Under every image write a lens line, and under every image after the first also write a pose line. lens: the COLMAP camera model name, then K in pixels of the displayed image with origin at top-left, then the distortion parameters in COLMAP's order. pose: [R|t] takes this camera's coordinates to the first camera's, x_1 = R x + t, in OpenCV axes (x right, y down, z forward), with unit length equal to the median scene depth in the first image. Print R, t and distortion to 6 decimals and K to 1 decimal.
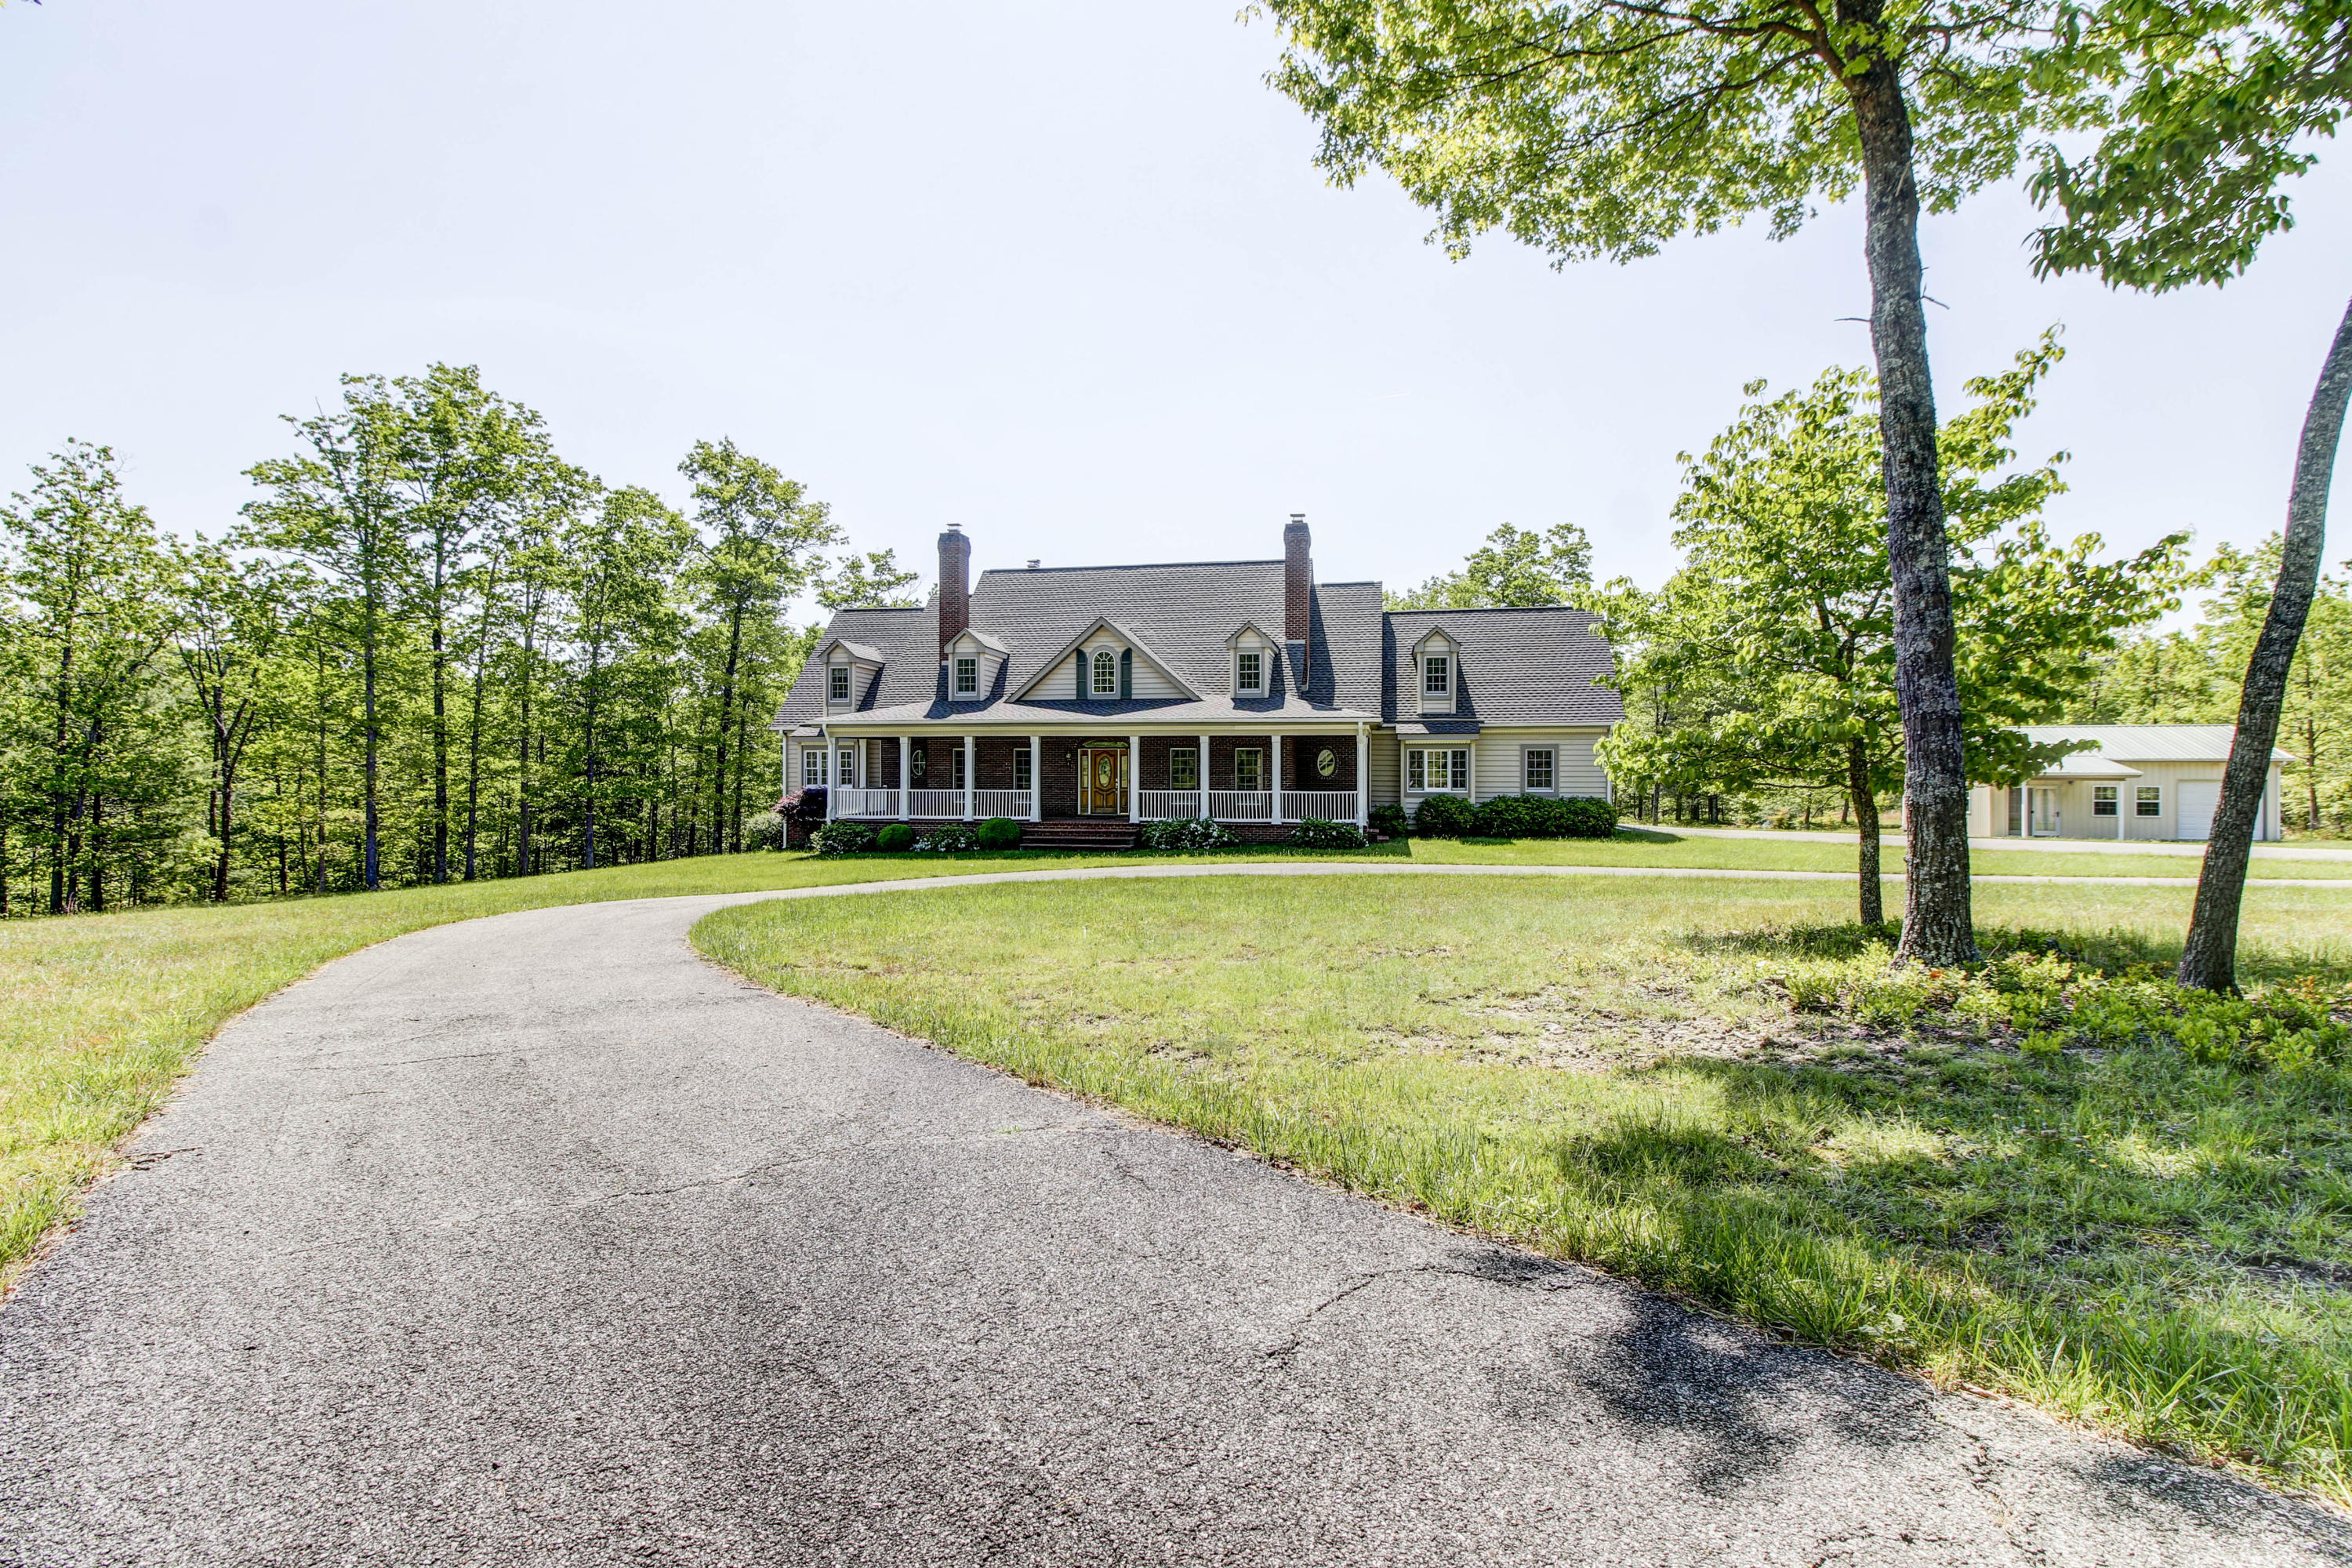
lens RADIAL K [[1094.3, 0, 1194.8], [0, 1094.3, 793.3], [0, 0, 1]] dist [-0.002972, -0.000943]
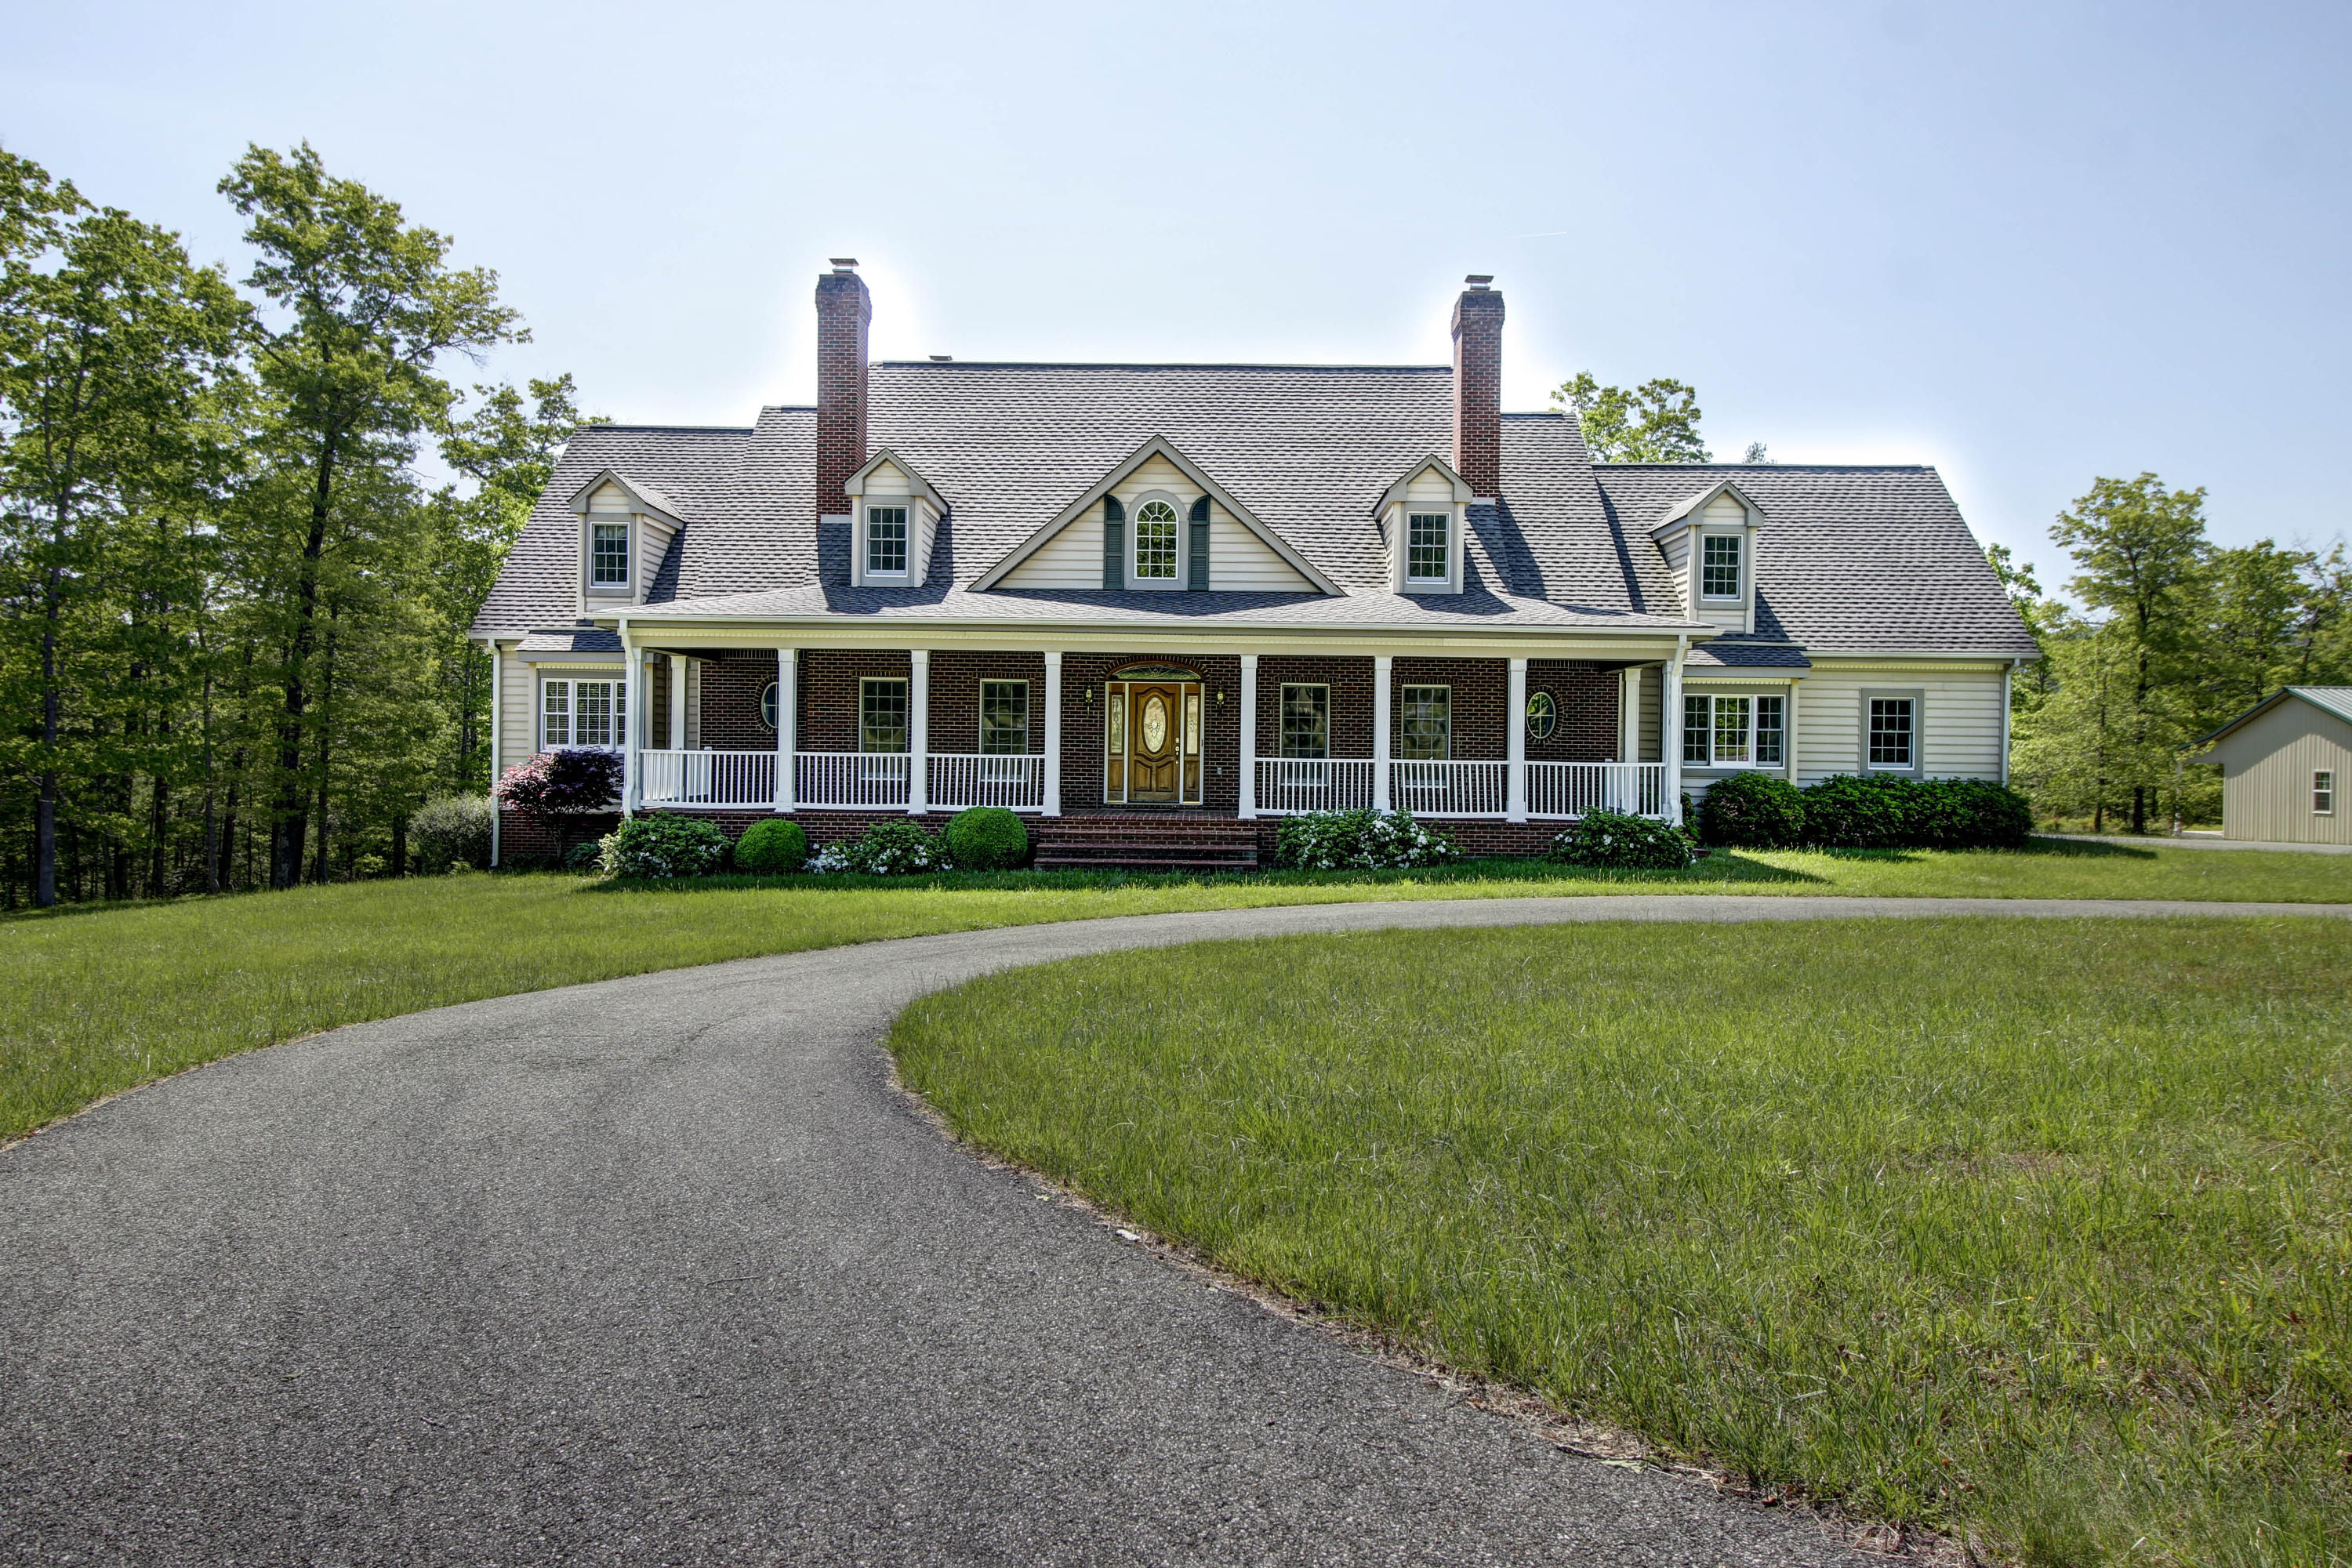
lens RADIAL K [[1495.0, 0, 1179.1], [0, 1495.0, 804.5], [0, 0, 1]] dist [-0.006626, -0.010114]
pose [[0.984701, 0.006331, 0.174138, -0.194200], [-0.008237, 0.999914, 0.010223, 0.011569], [-0.174059, -0.011501, 0.984668, 0.265358]]
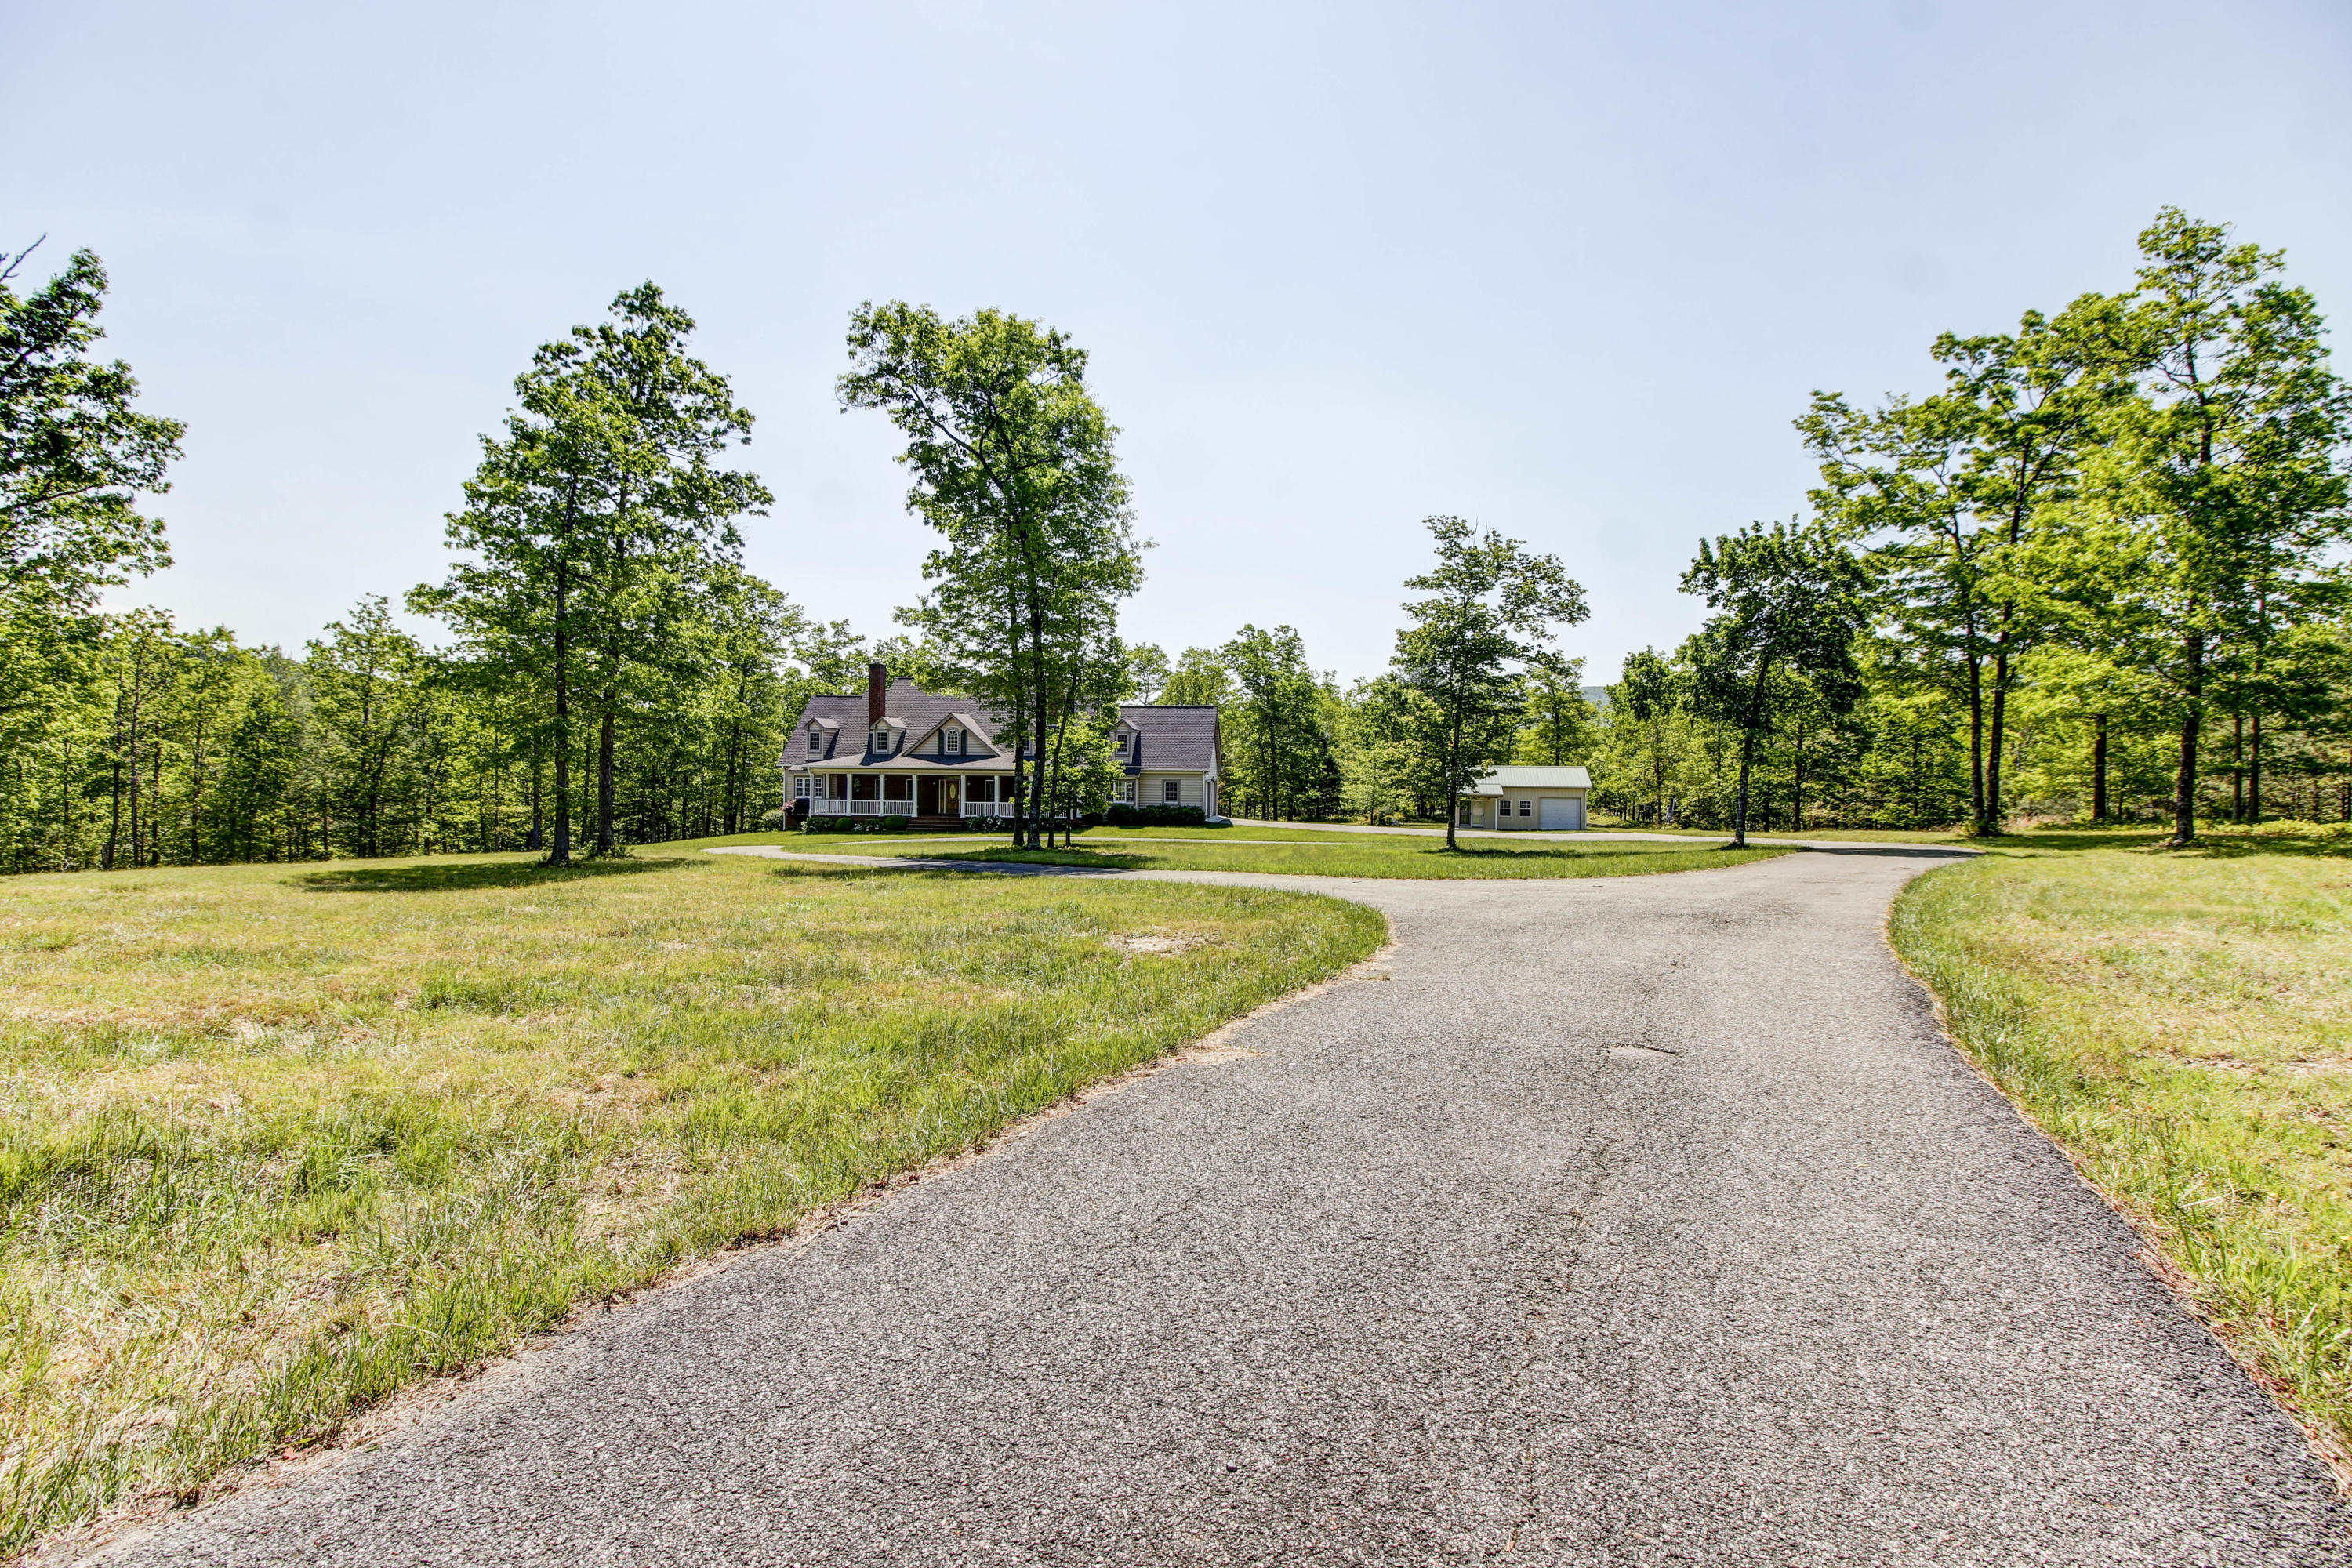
lens RADIAL K [[1094.3, 0, 1218.4], [0, 1094.3, 794.4], [0, 0, 1]] dist [-0.002972, -0.000943]
pose [[0.998531, 0.006717, 0.053764, 0.282099], [-0.007309, 0.999915, 0.010808, -0.038255], [-0.053687, -0.011186, 0.998495, -0.966451]]
